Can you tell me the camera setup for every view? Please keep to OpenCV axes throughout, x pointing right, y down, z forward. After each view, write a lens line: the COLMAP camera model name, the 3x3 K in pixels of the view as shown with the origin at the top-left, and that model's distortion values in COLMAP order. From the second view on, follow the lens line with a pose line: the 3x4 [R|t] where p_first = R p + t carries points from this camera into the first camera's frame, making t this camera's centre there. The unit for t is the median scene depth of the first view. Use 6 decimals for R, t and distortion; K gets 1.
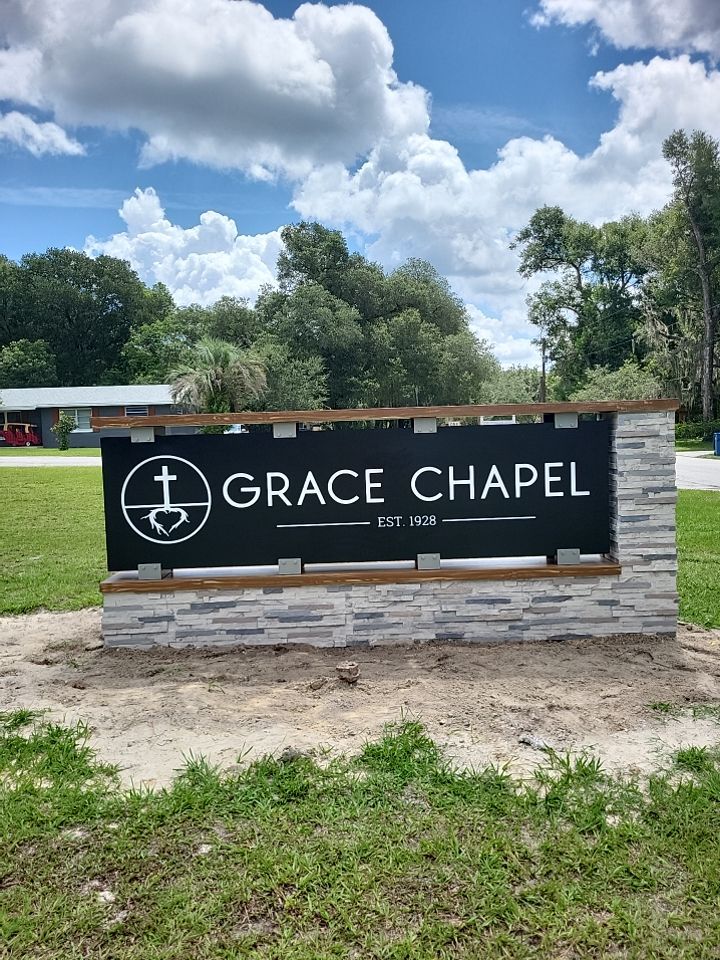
lens RADIAL K [[802.3, 0, 362.3], [0, 802.3, 489.6], [0, 0, 1]] dist [0.036913, 0.005459]
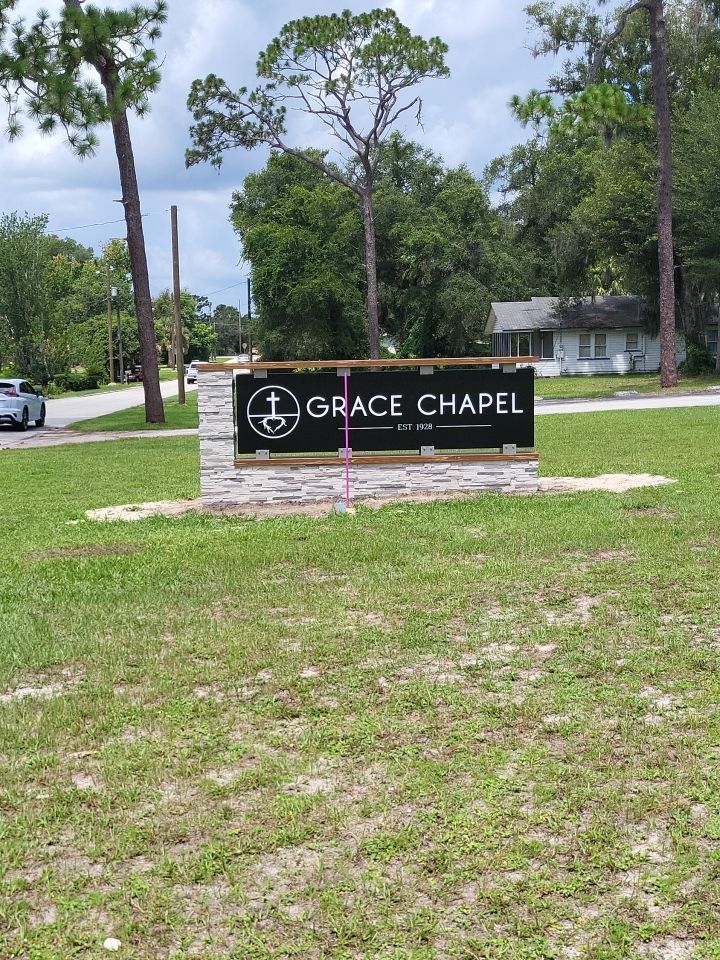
lens RADIAL K [[802.3, 0, 357.5], [0, 802.3, 475.4], [0, 0, 1]] dist [0.036913, 0.005459]
pose [[0.999867, 0.011792, 0.011288, -0.083331], [-0.012187, 0.999293, 0.035572, 0.083131], [-0.010861, -0.035705, 0.999303, -0.691236]]
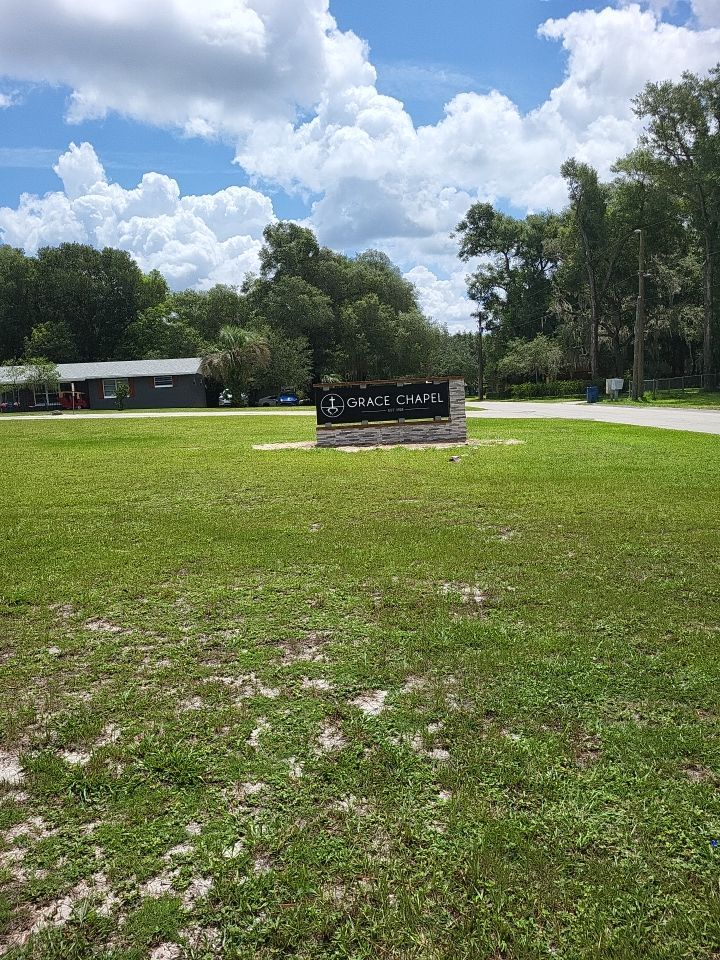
lens RADIAL K [[802.3, 0, 366.3], [0, 802.3, 476.6], [0, 0, 1]] dist [0.036913, 0.005459]
pose [[0.997847, -0.028811, 0.058912, -0.314008], [0.027055, 0.999171, 0.030404, 0.234707], [-0.059739, -0.028744, 0.997800, -2.771878]]
